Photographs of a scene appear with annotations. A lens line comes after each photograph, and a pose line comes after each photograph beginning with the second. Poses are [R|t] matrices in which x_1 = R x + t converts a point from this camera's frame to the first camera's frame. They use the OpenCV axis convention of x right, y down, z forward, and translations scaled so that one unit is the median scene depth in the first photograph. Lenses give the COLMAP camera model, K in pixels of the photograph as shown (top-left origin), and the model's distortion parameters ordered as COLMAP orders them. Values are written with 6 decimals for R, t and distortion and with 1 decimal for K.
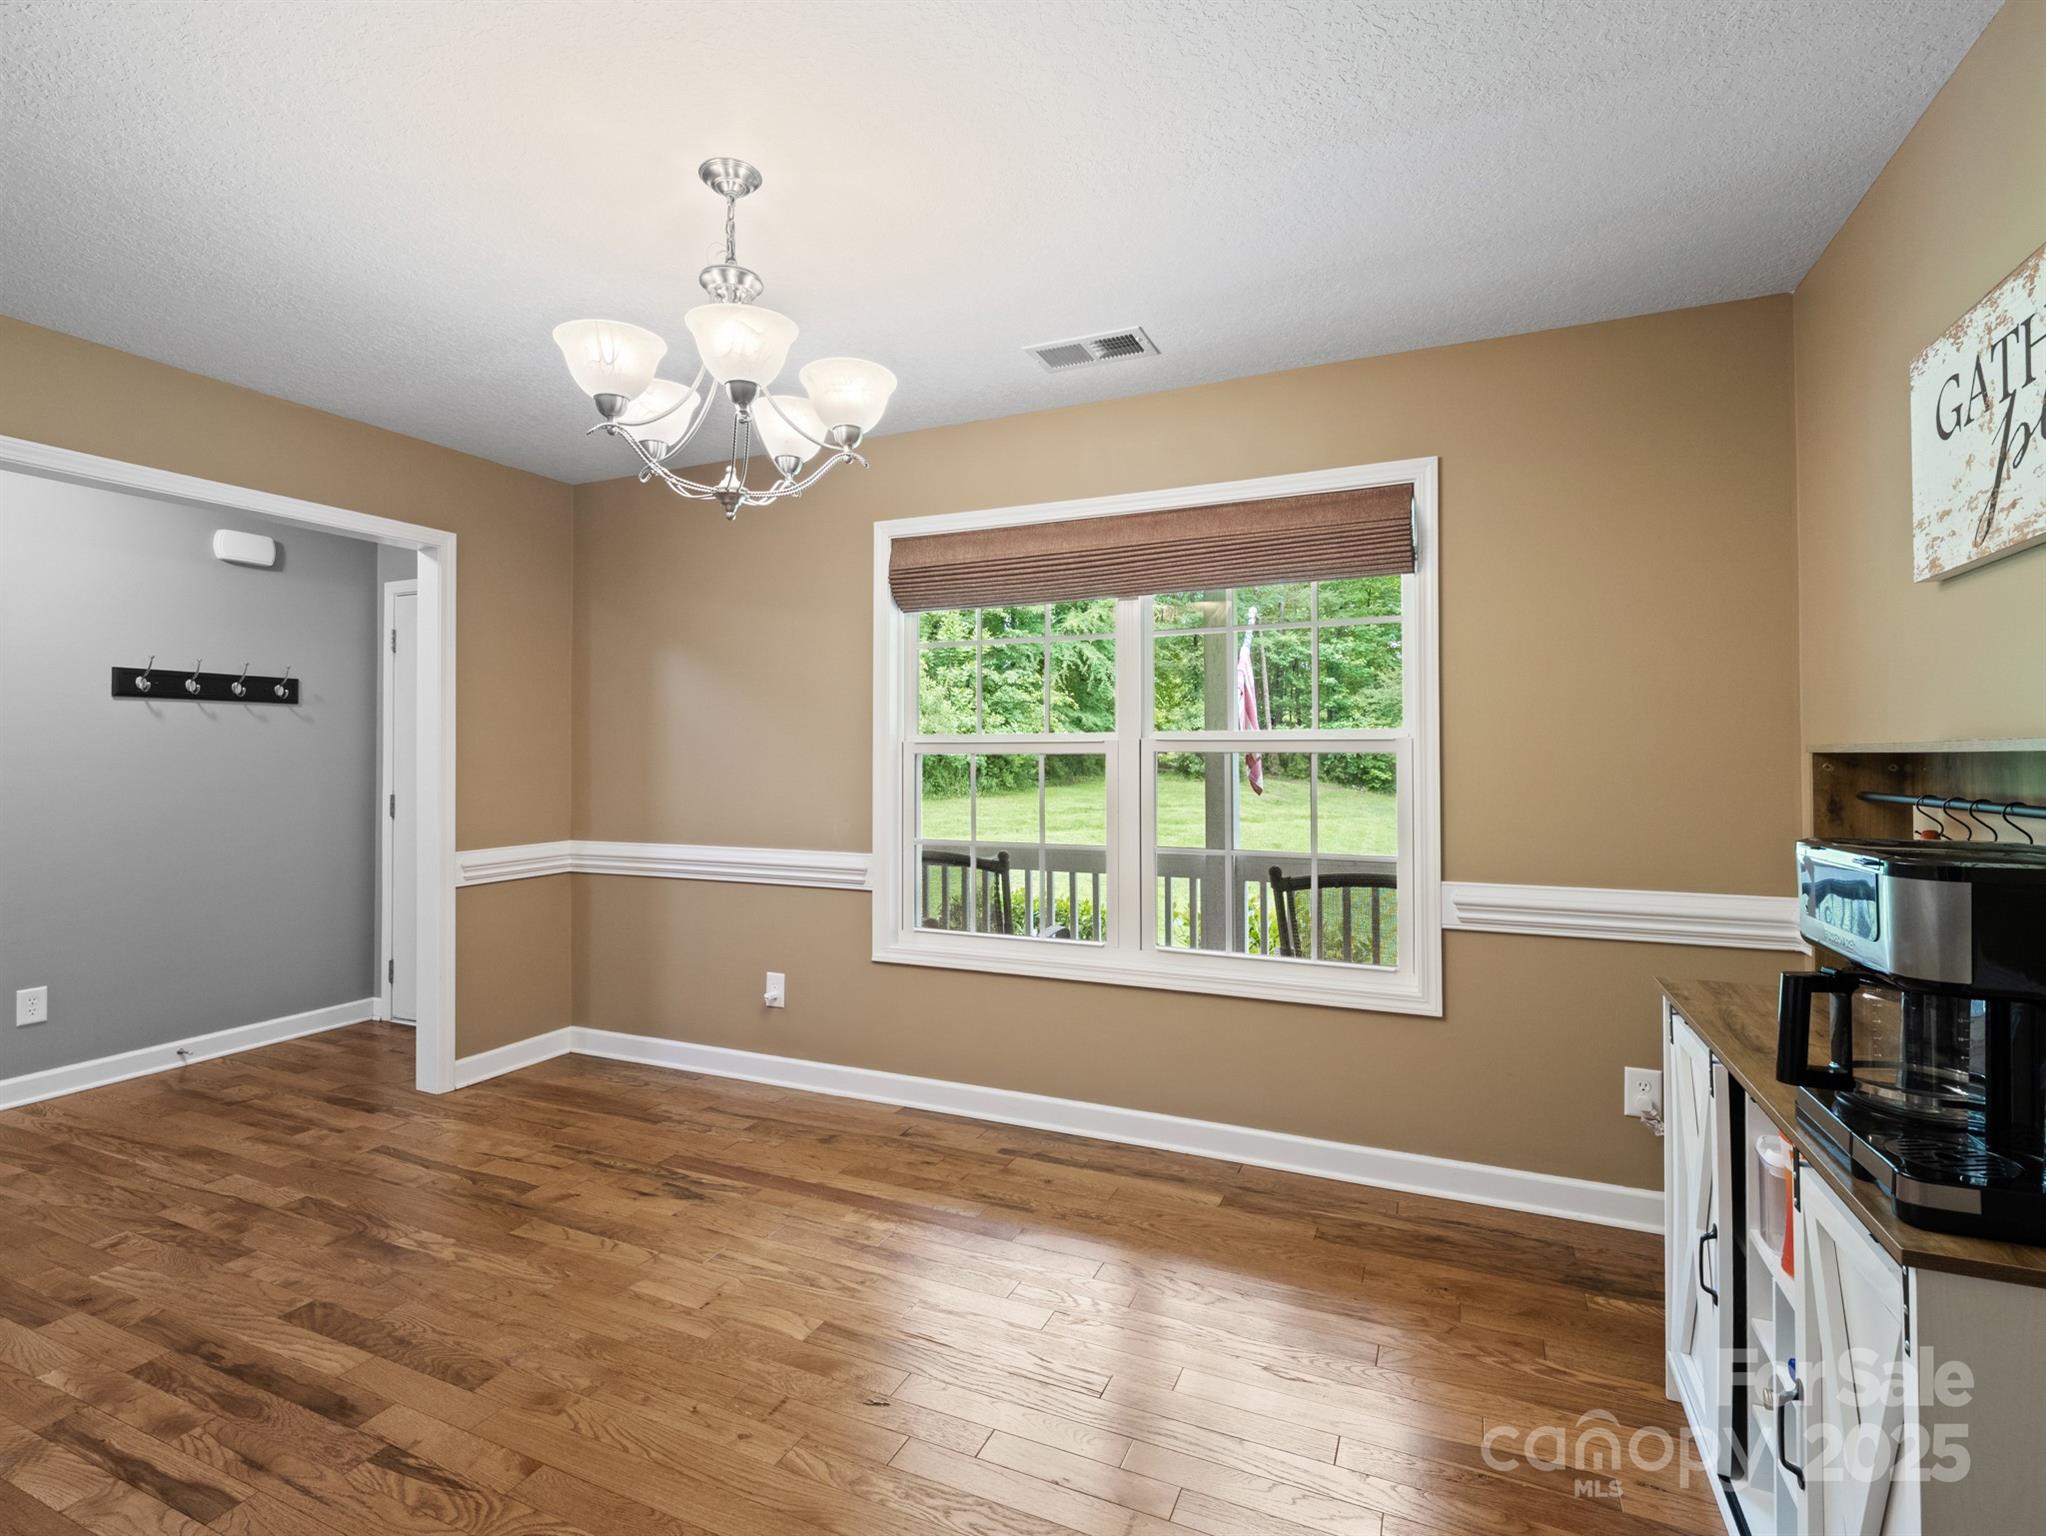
lens RADIAL K [[990.9, 0, 1003.5], [0, 990.9, 746.1], [0, 0, 1]] dist [0.004236, -0.001241]
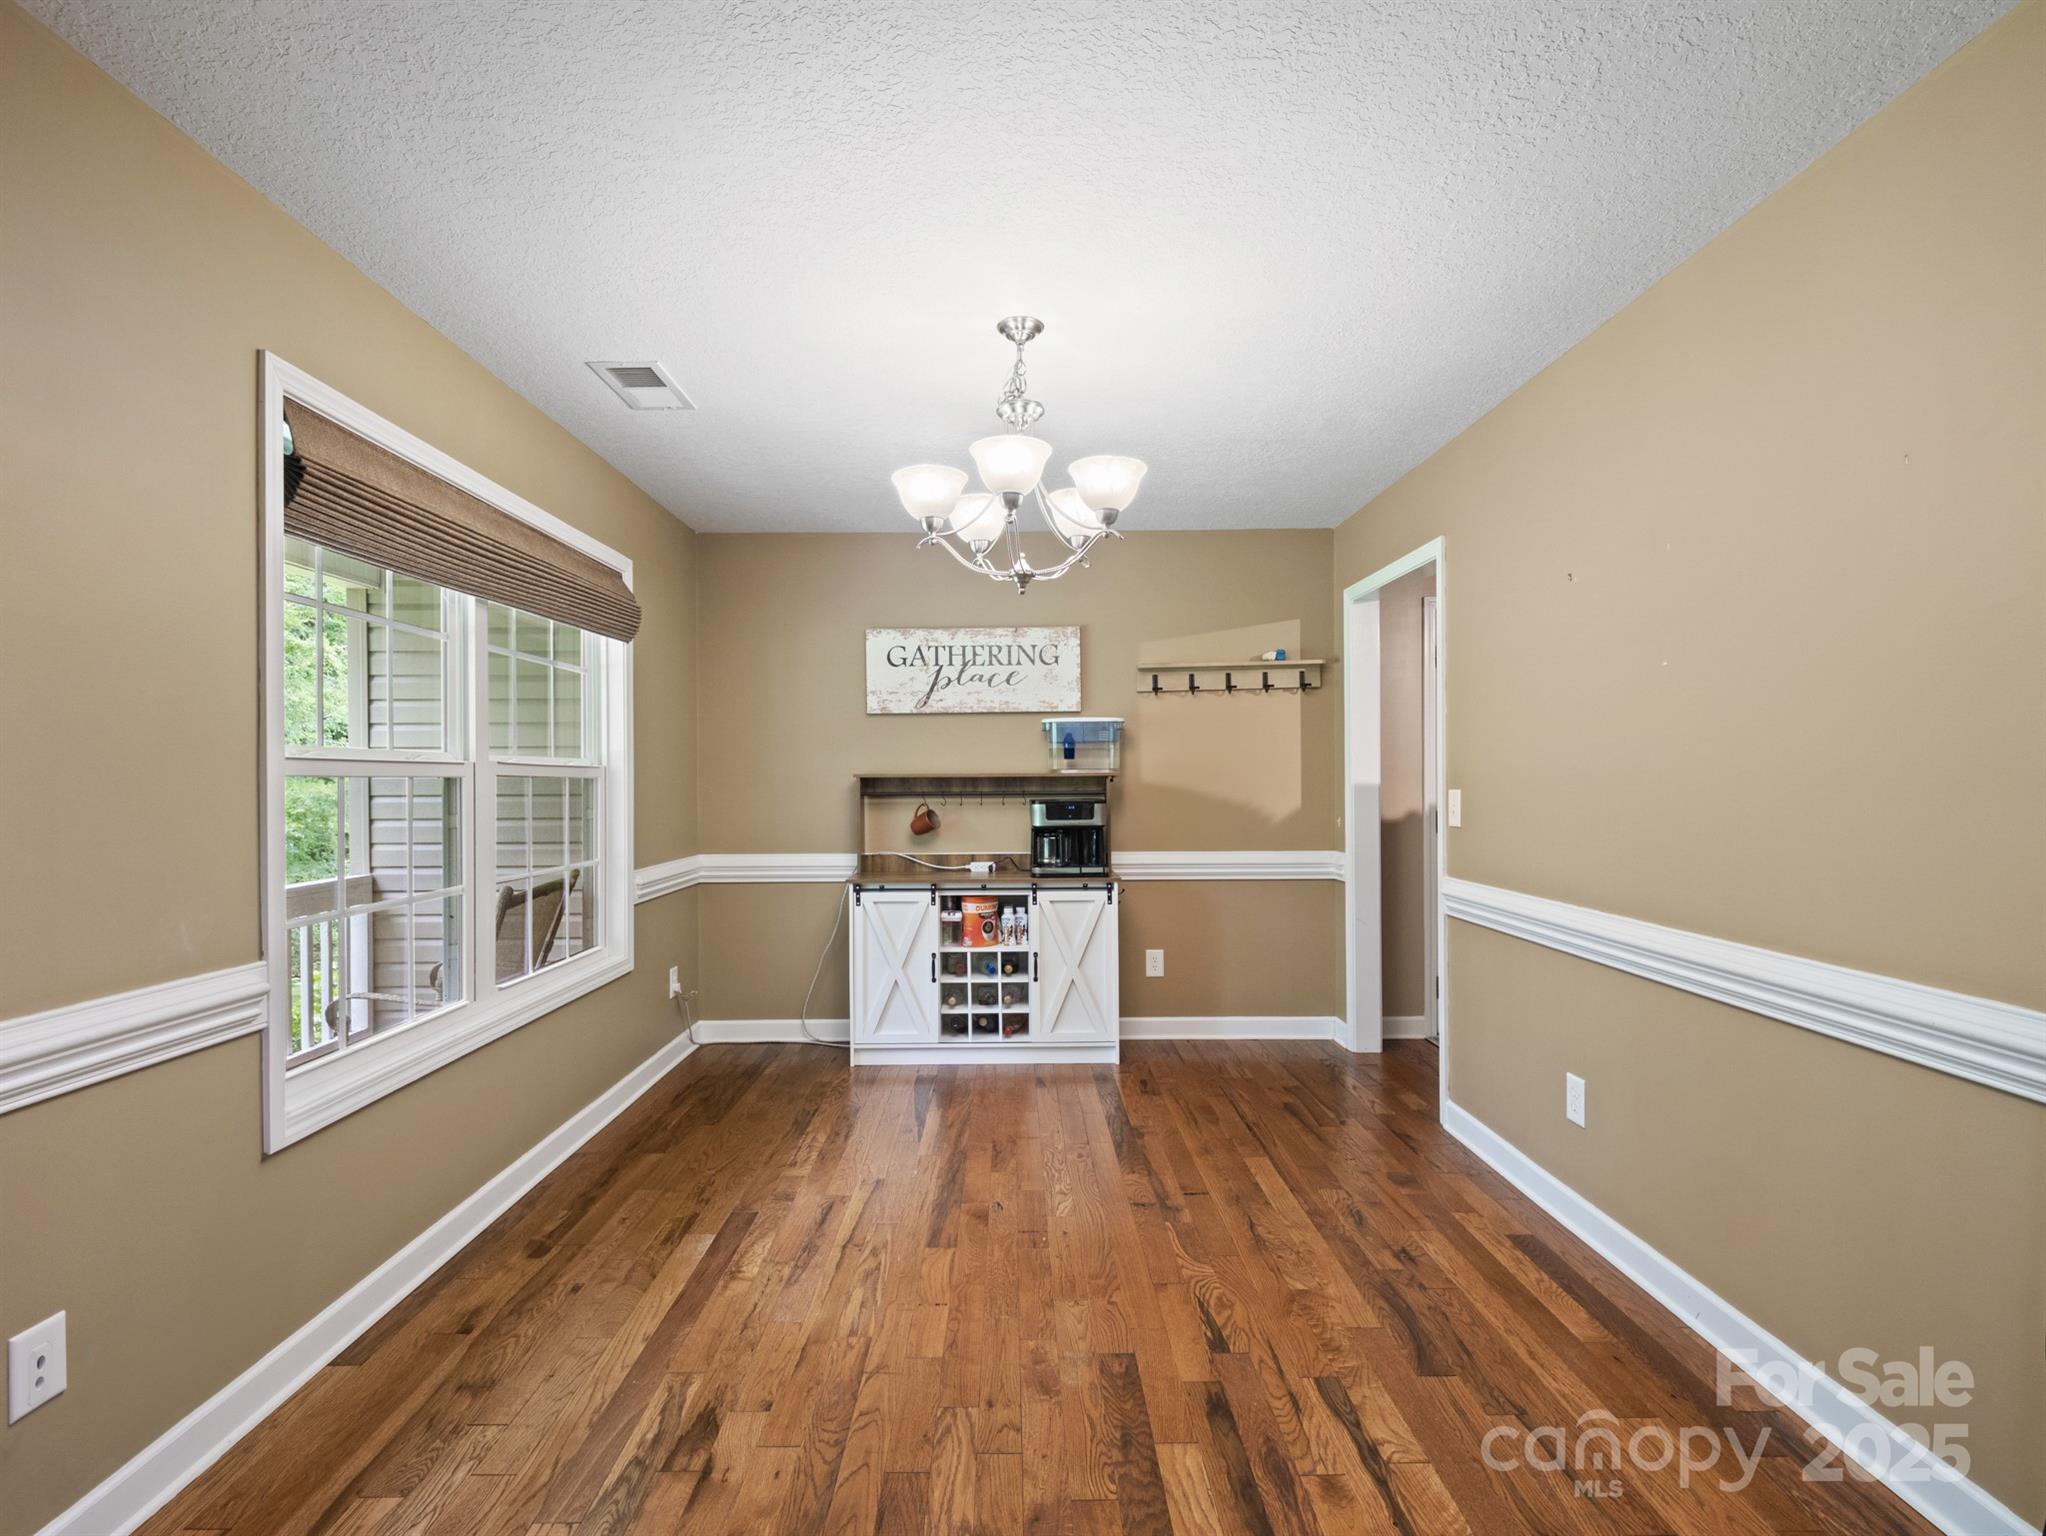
lens RADIAL K [[990.9, 0, 1010.2], [0, 990.9, 779.9], [0, 0, 1]] dist [0.004236, -0.001241]
pose [[-0.415082, 0.001958, 0.909782, -1.240156], [-0.004301, 0.999982, -0.004115, 0.017395], [-0.909774, -0.005621, -0.415067, 1.328999]]
